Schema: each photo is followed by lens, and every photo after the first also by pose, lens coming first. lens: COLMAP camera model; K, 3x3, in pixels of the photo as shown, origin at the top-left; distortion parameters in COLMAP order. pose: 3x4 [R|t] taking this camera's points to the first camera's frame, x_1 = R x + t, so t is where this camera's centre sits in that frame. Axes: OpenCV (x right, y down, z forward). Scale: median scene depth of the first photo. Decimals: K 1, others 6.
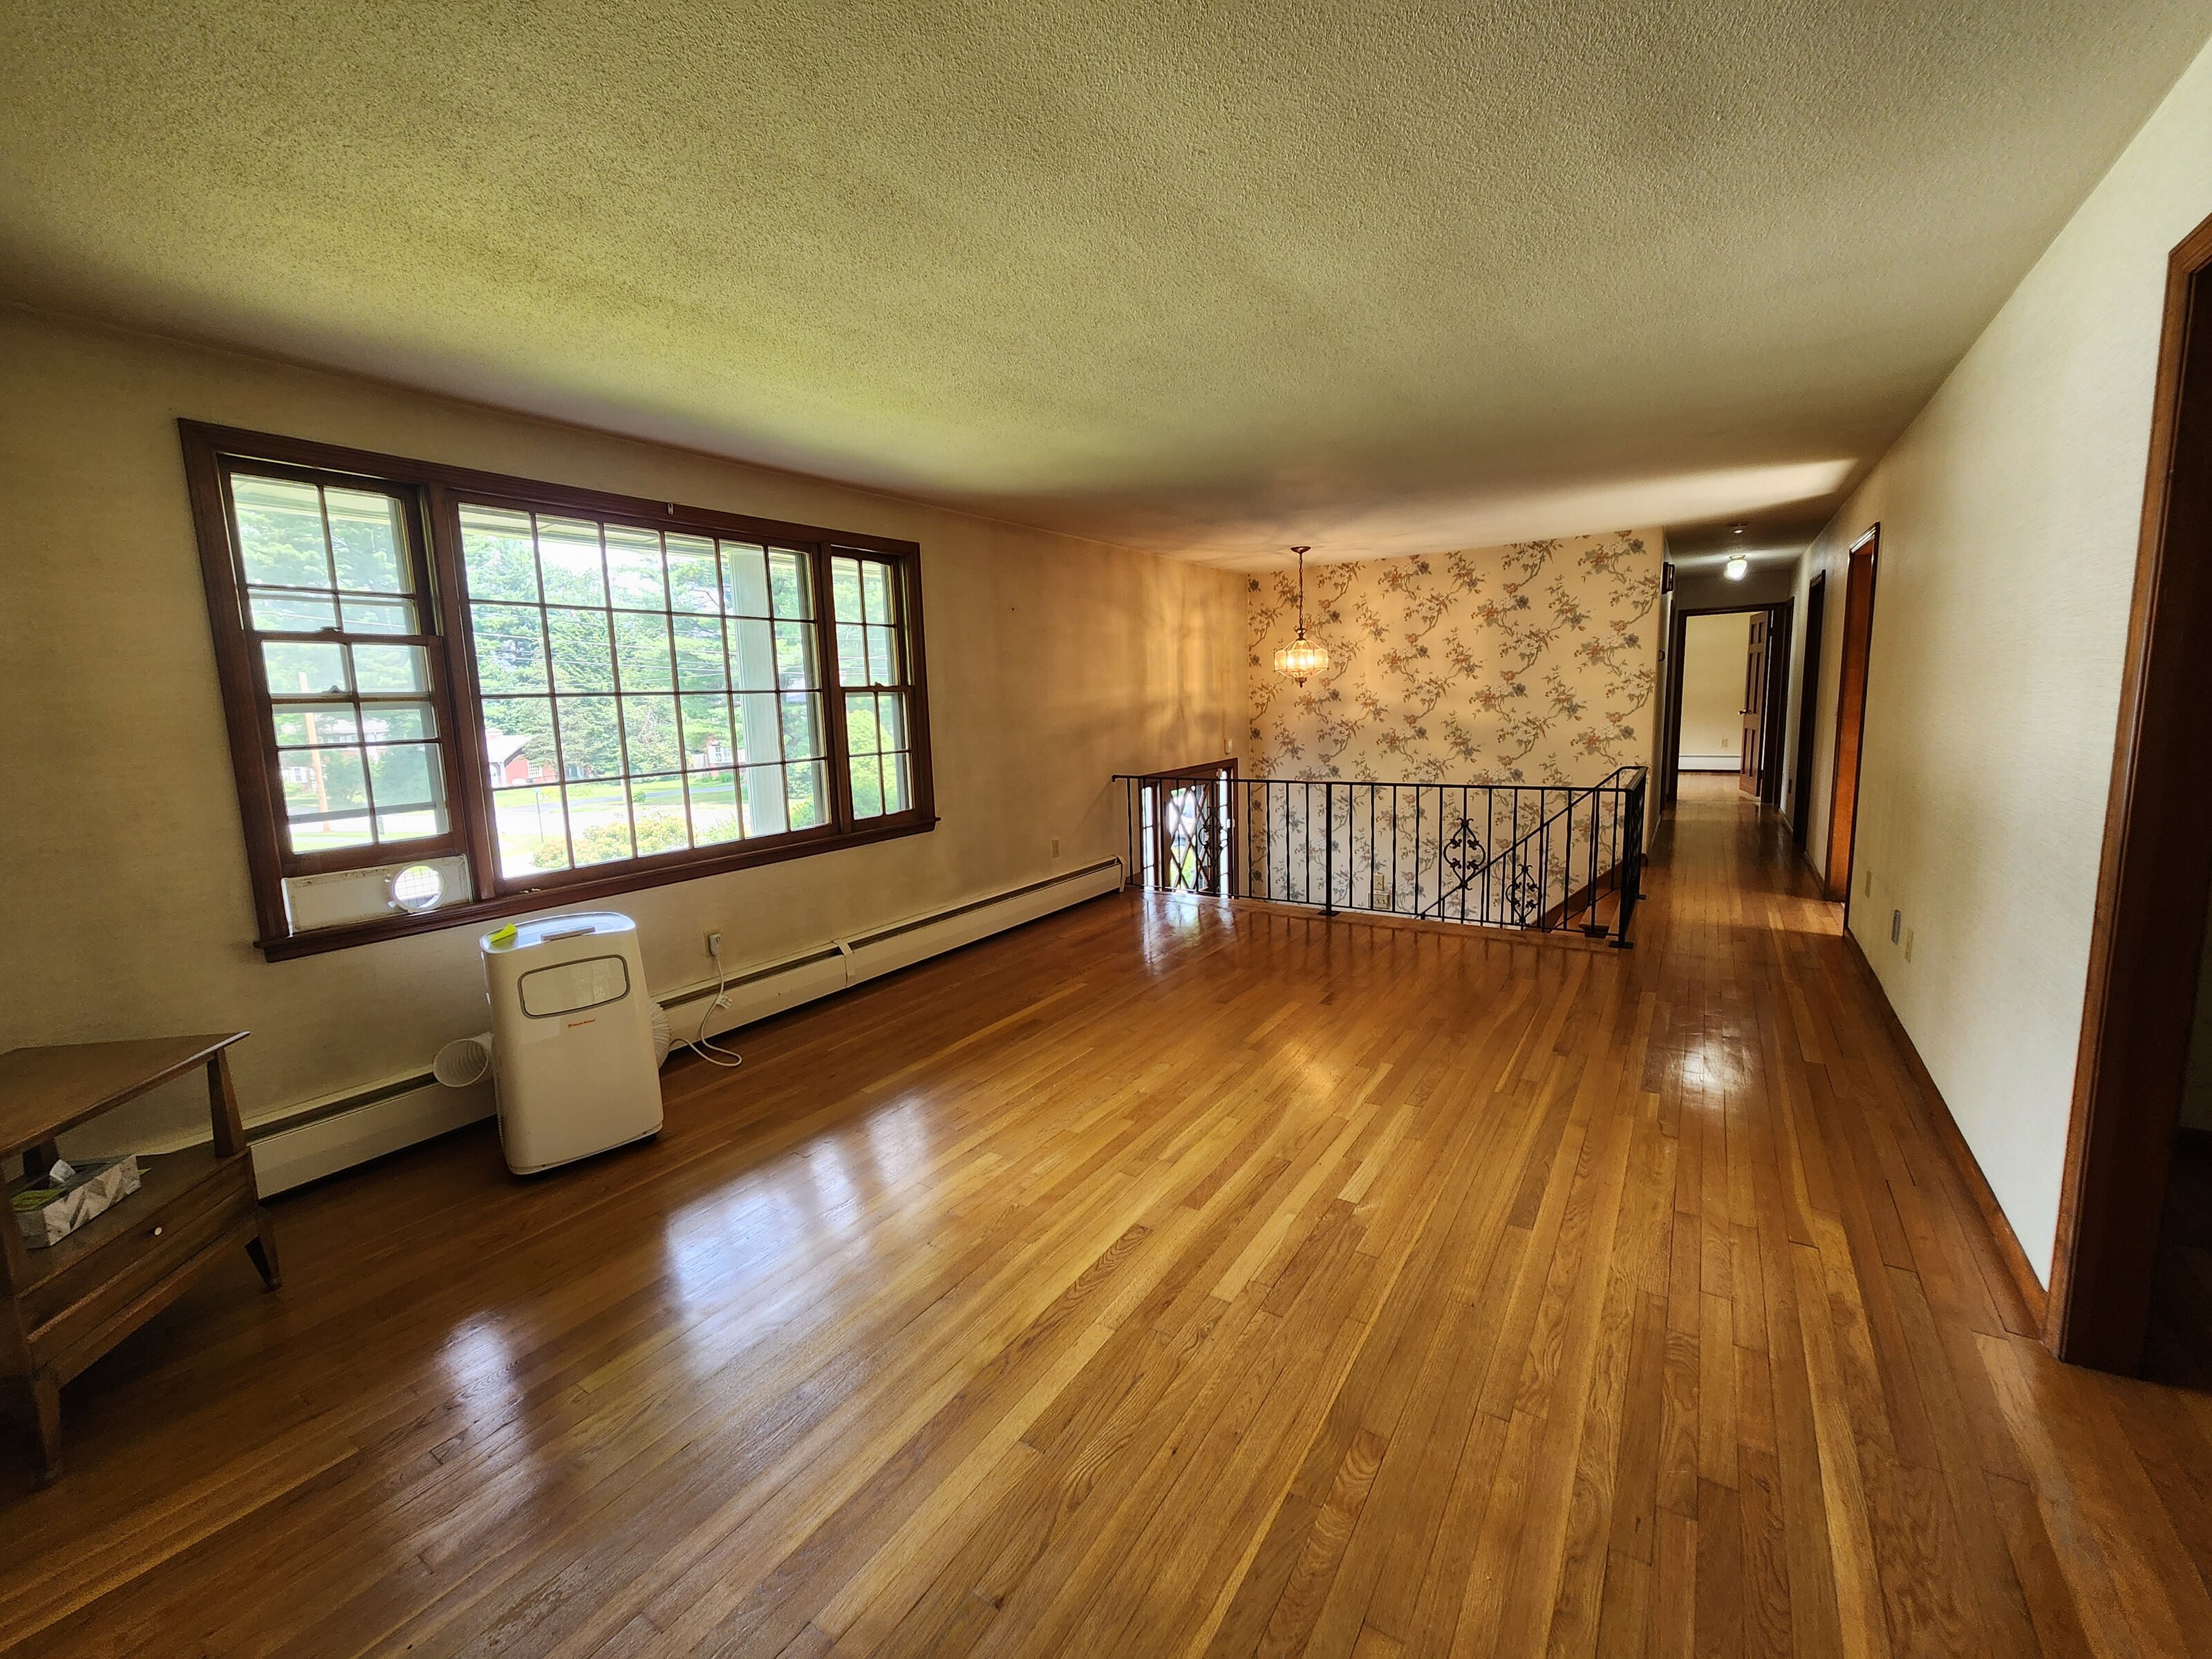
lens RADIAL K [[905.0, 0, 1088.2], [0, 905.0, 826.2], [0, 0, 1]] dist [0.001874, -0.001442]
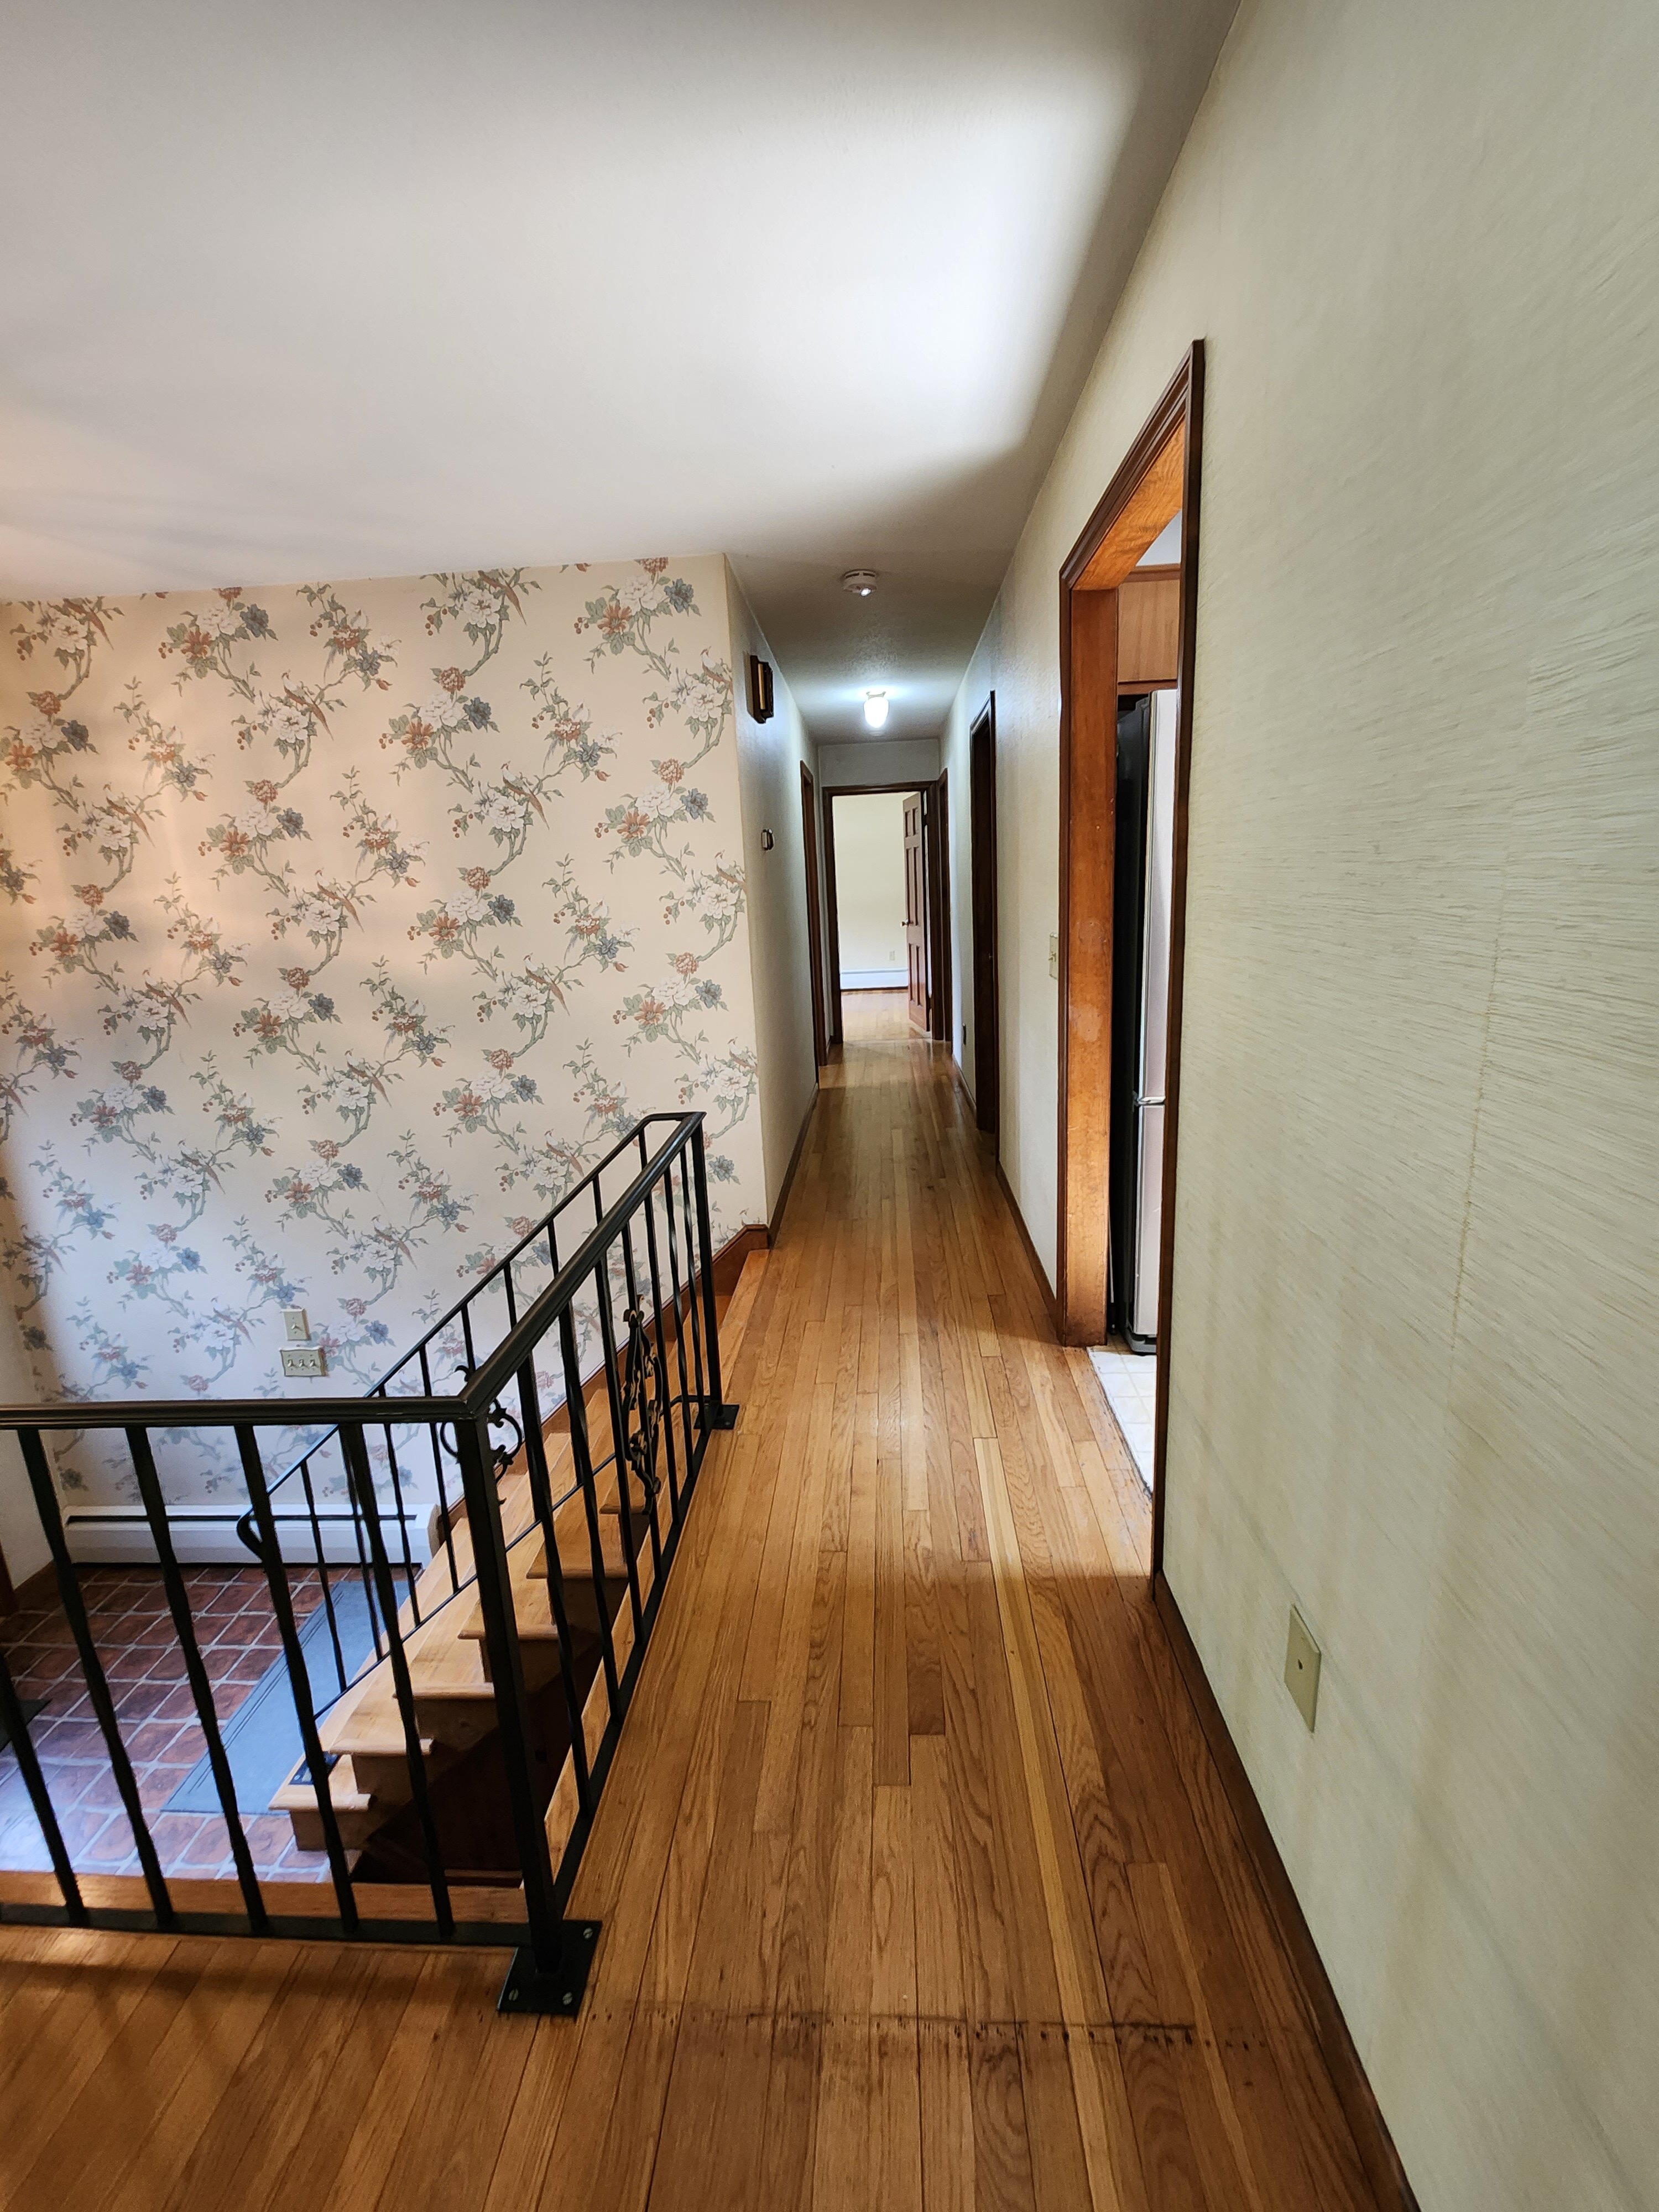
lens RADIAL K [[905.0, 0, 833.6], [0, 905.0, 1097.7], [0, 0, 1]] dist [0.001874, -0.001442]
pose [[0.857886, -0.124875, 0.498436, 0.361852], [0.087959, 0.991392, 0.096984, -0.080796], [-0.506256, -0.039359, 0.861484, 0.486033]]
